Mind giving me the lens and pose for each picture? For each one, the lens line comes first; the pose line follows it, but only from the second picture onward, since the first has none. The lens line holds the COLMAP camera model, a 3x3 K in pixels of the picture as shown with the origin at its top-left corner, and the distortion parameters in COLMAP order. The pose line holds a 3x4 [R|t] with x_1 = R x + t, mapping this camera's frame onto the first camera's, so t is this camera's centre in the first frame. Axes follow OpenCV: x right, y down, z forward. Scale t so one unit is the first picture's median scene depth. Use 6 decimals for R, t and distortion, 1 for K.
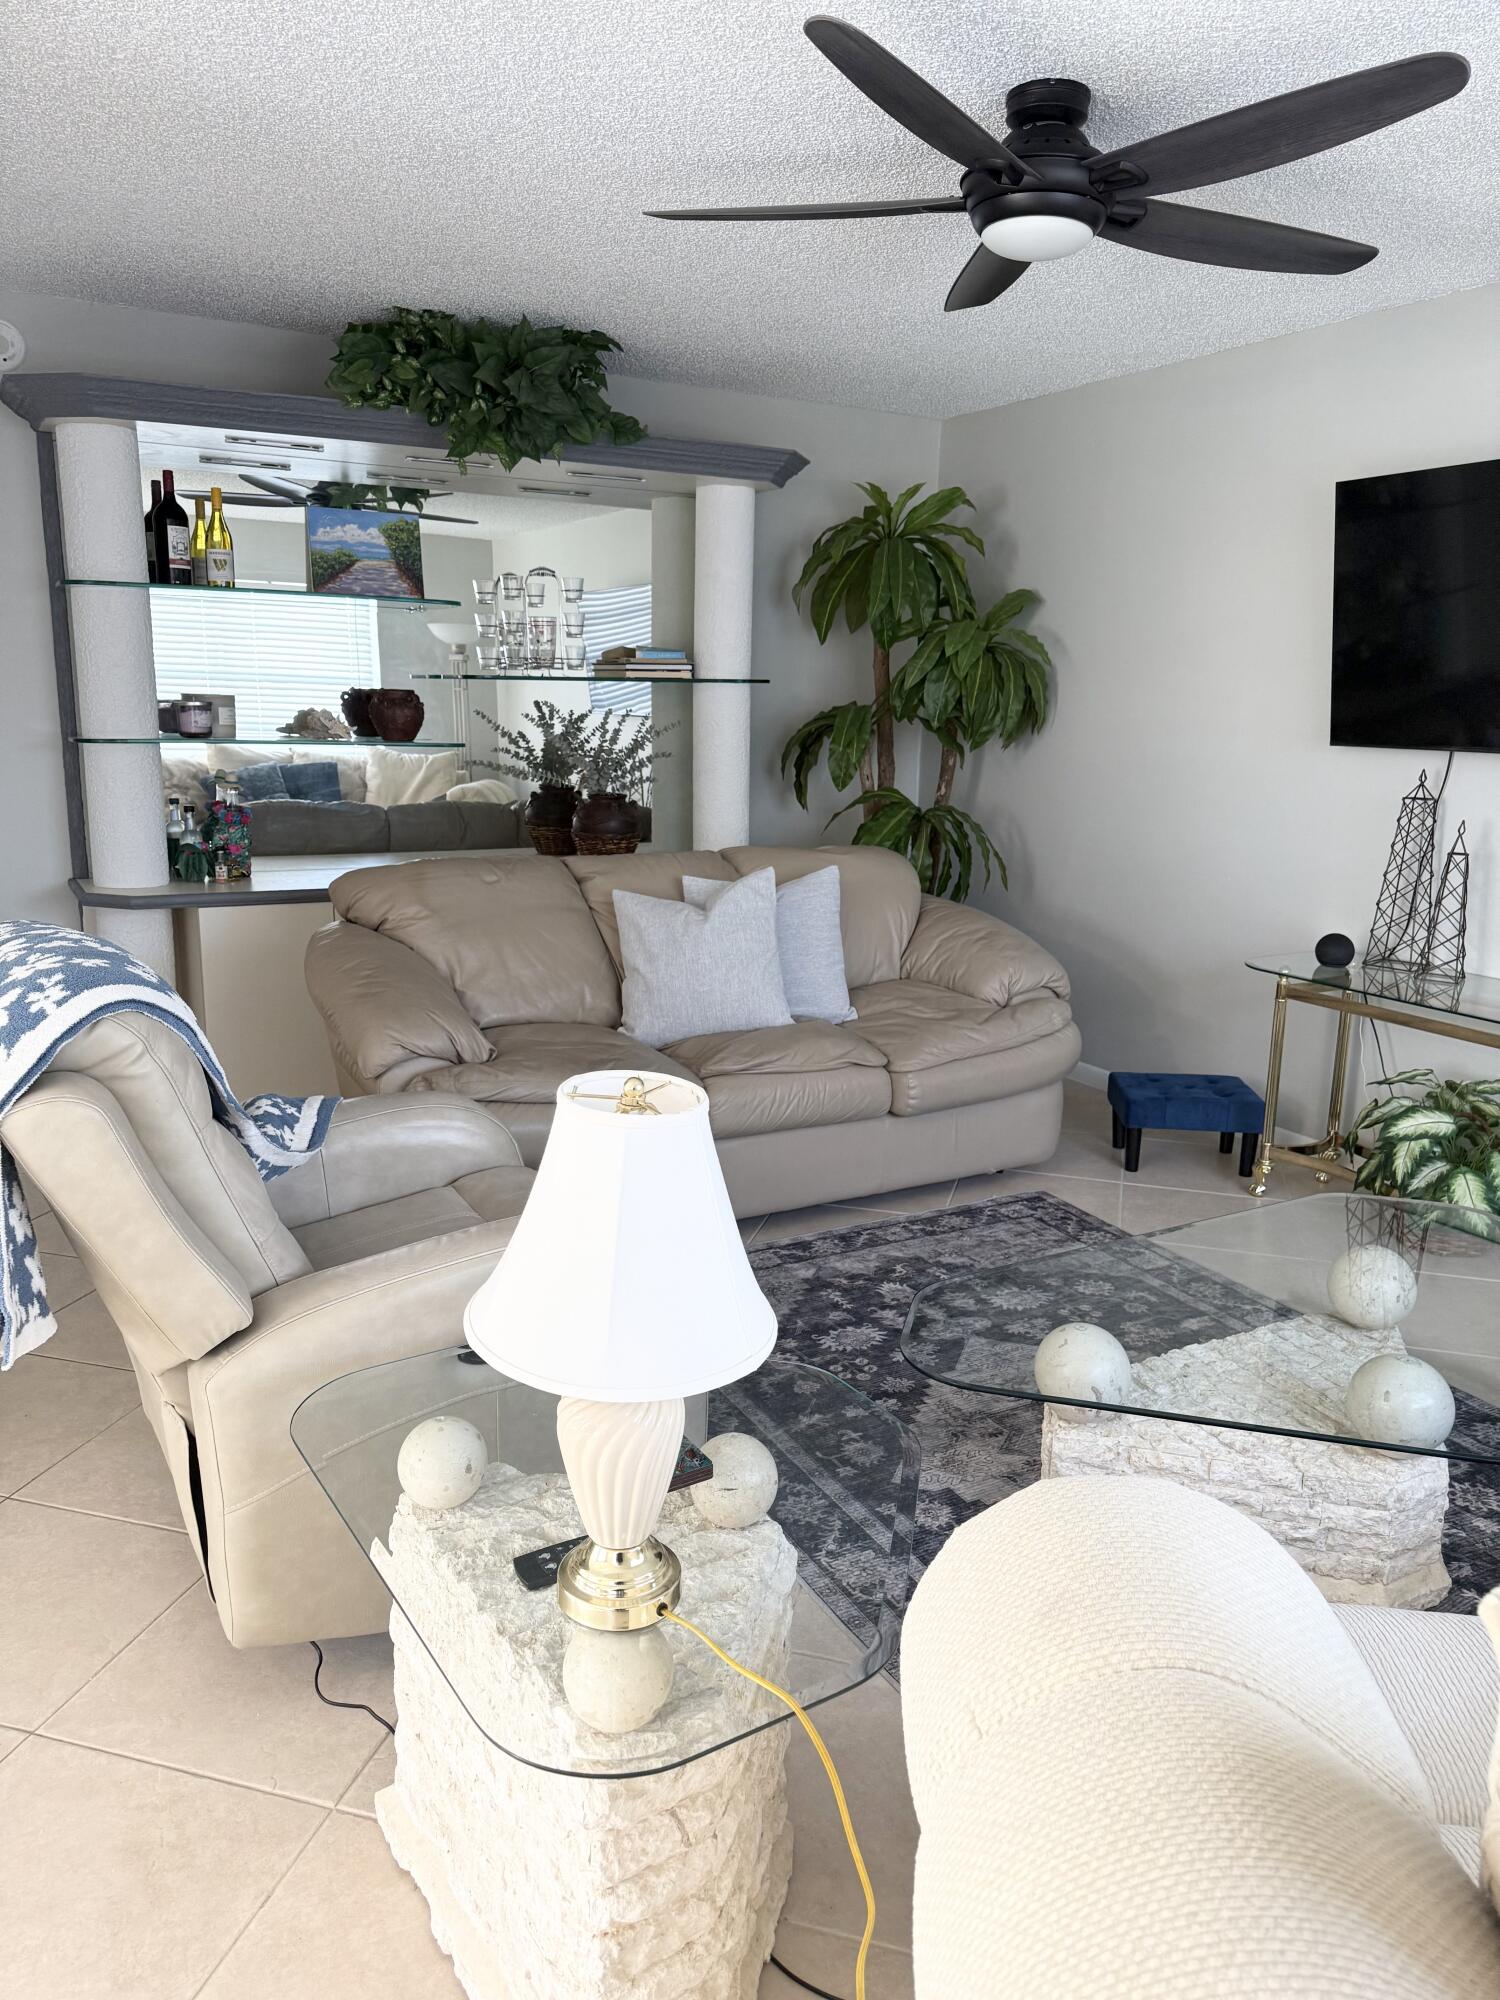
lens RADIAL K [[1423.8, 0, 750.0], [0, 1423.8, 1000.0], [0, 0, 1]] dist [0.094754, -0.123935]
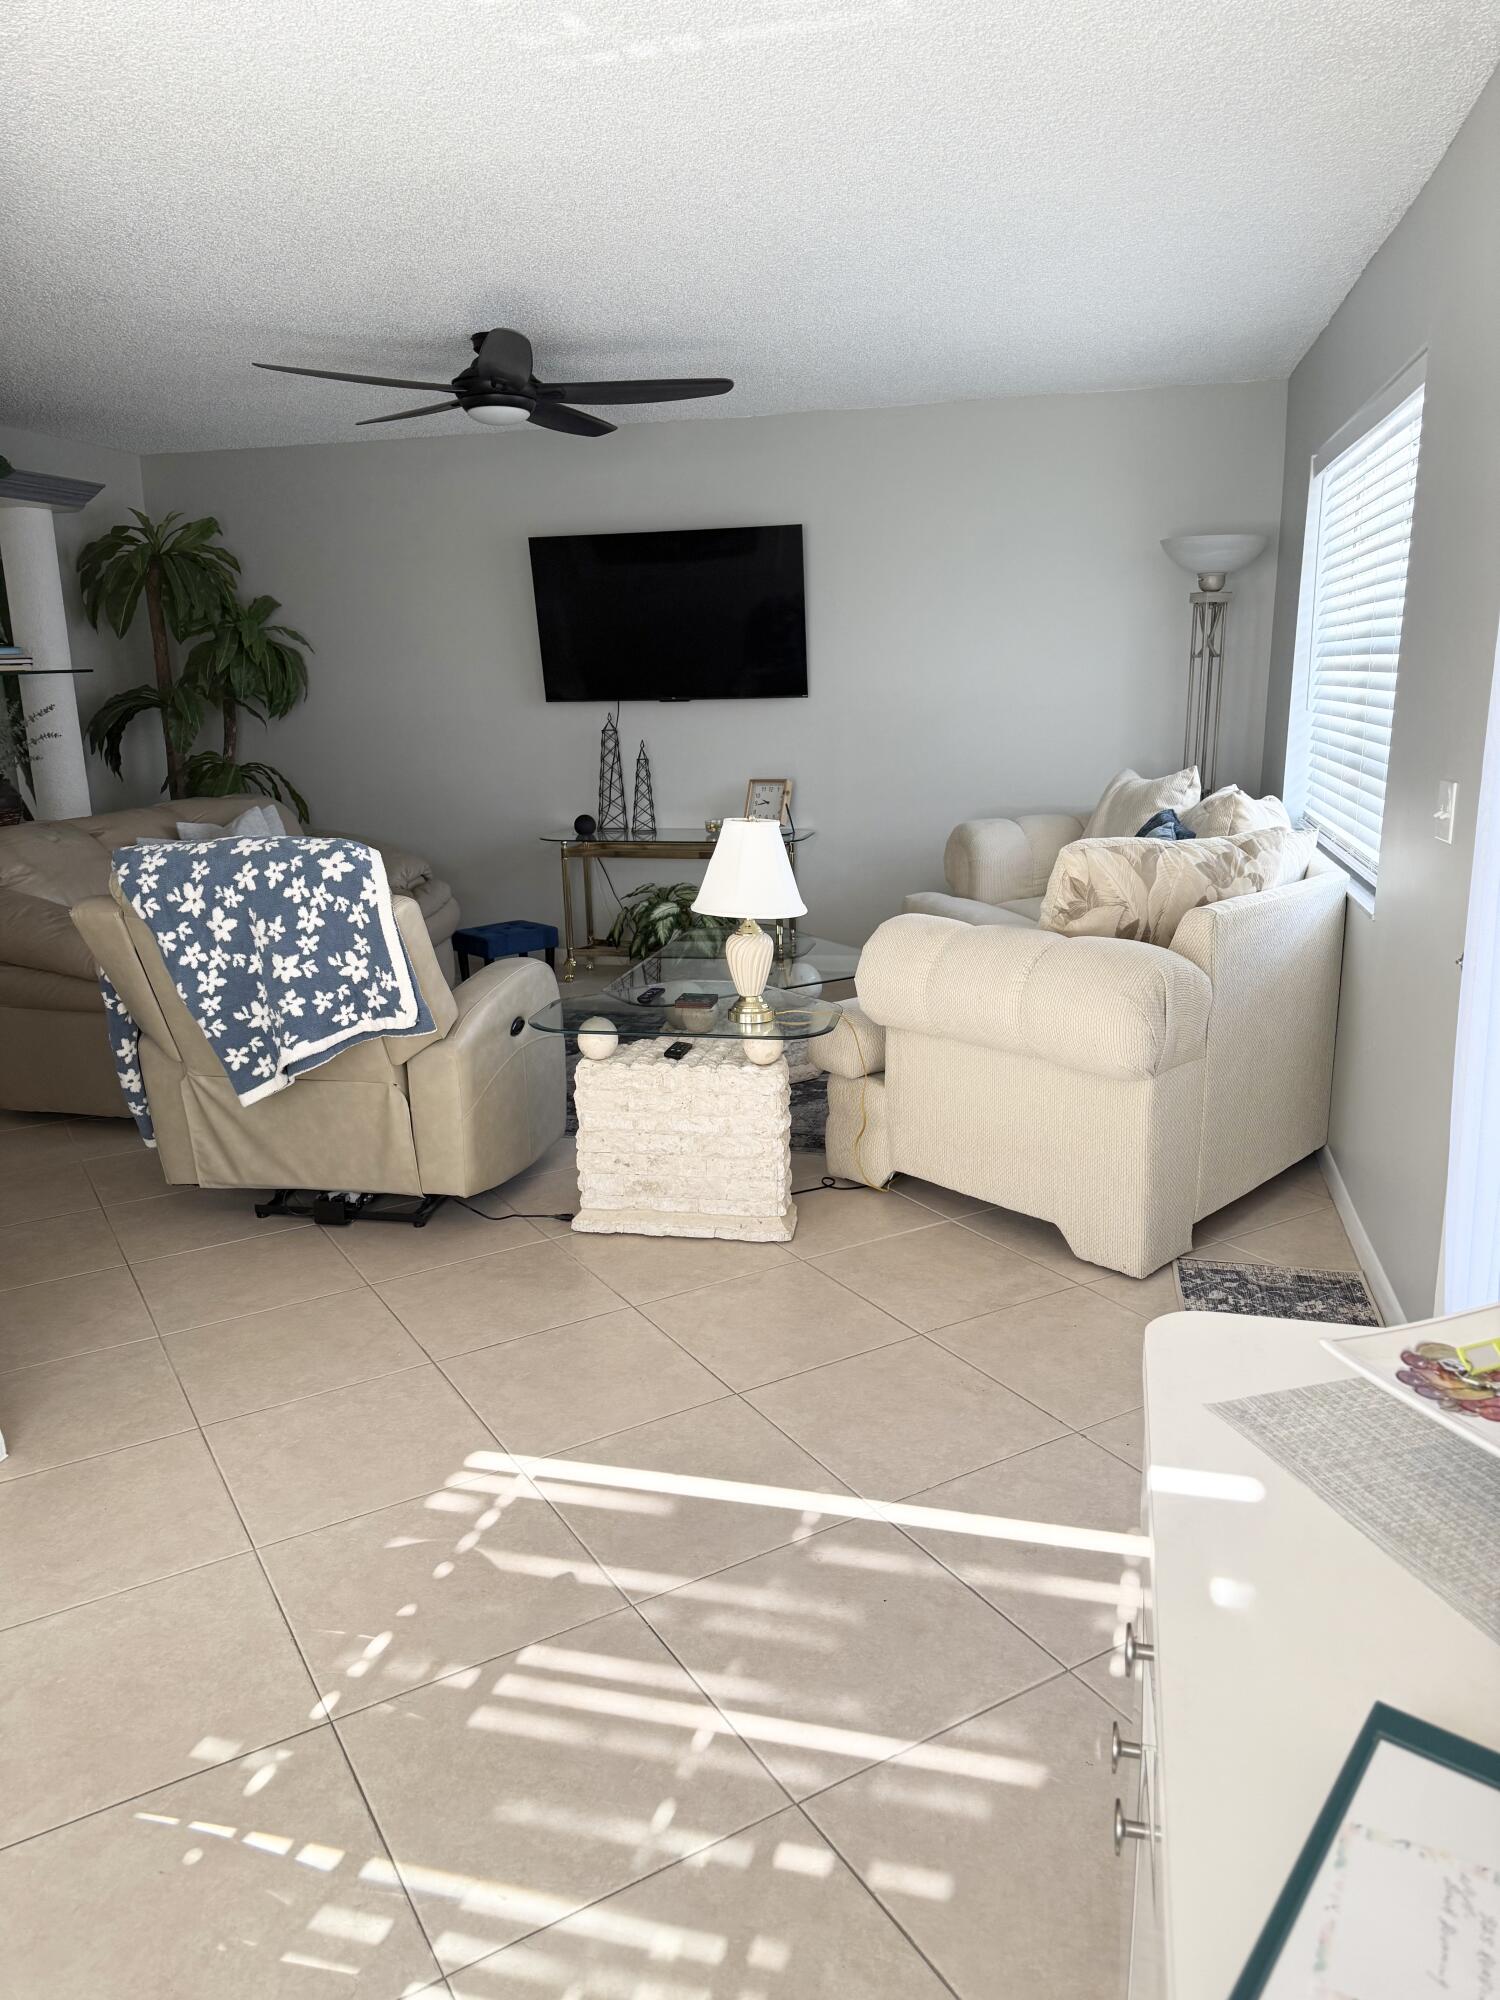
lens RADIAL K [[1423.8, 0, 750.0], [0, 1423.8, 1000.0], [0, 0, 1]] dist [0.094754, -0.123935]
pose [[0.684980, -0.197006, 0.701421, -0.582015], [0.184249, 0.978293, 0.094840, 0.037642], [-0.704879, 0.064273, 0.706409, -0.254739]]
